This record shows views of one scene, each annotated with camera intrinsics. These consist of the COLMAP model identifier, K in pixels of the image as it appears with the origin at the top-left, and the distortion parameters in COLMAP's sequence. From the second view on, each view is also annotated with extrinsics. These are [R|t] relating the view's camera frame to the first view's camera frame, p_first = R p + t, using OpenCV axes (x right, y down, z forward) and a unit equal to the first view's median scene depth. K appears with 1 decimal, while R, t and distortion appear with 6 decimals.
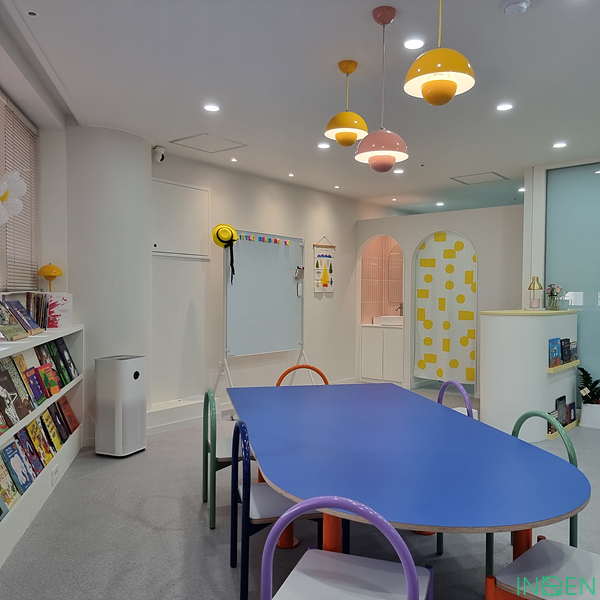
lens RADIAL K [[557.9, 0, 300.0], [0, 557.9, 299.3], [0, 0, 1]] dist [0.059191, 0.000000]
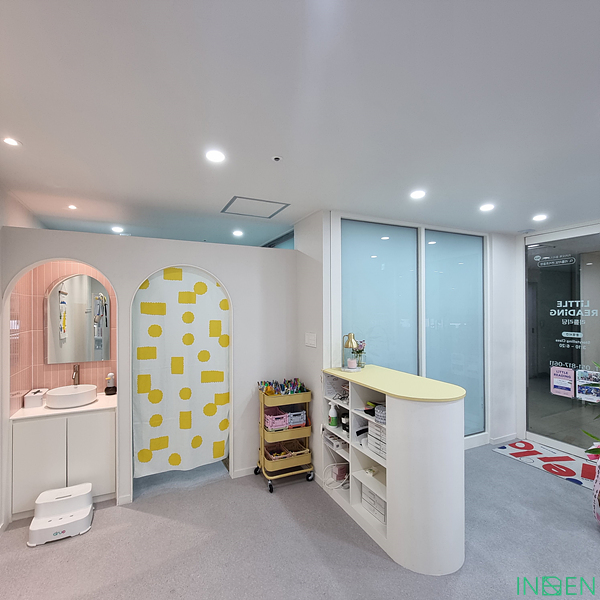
lens RADIAL K [[329.6, 0, 299.4], [0, 329.6, 303.7], [0, 0, 1]] dist [-0.014731, -0.000094]
pose [[0.409335, 0.002496, 0.912381, -0.074898], [0.017974, 0.999780, -0.010798, -0.064810], [-0.912207, 0.020819, 0.409200, 0.676718]]
